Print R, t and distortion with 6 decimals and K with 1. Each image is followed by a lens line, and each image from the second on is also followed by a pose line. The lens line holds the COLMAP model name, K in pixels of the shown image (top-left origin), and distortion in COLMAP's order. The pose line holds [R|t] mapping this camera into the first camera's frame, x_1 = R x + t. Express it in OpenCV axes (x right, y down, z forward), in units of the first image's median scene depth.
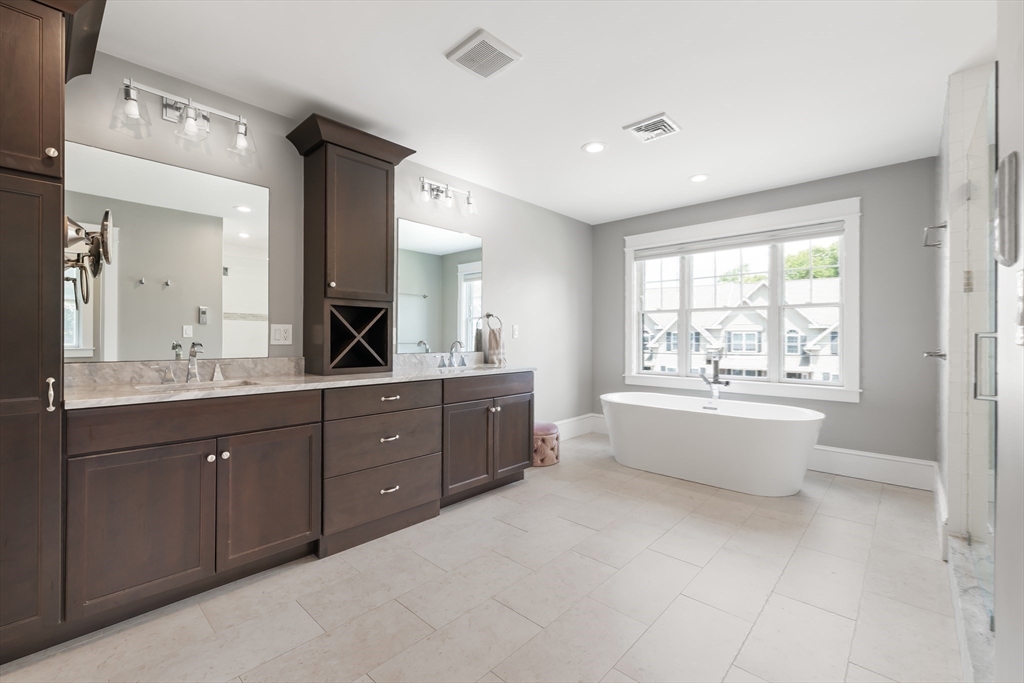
lens RADIAL K [[443.8, 0, 519.7], [0, 443.8, 338.8], [0, 0, 1]] dist [0.001079, 0.000126]
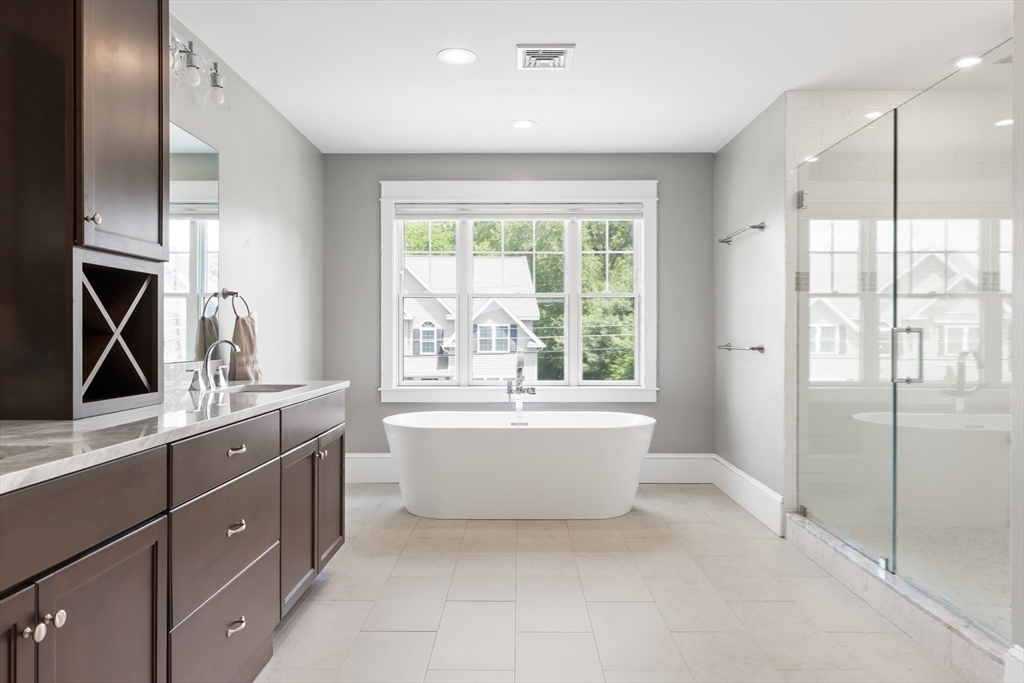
lens RADIAL K [[701.6, 0, 513.8], [0, 701.6, 339.9], [0, 0, 1]] dist [-0.009628, 0.000062]
pose [[0.729630, -0.010082, 0.683768, -0.407371], [0.004376, 0.999940, 0.010073, -0.001970], [-0.683828, -0.004357, 0.729630, 0.118240]]
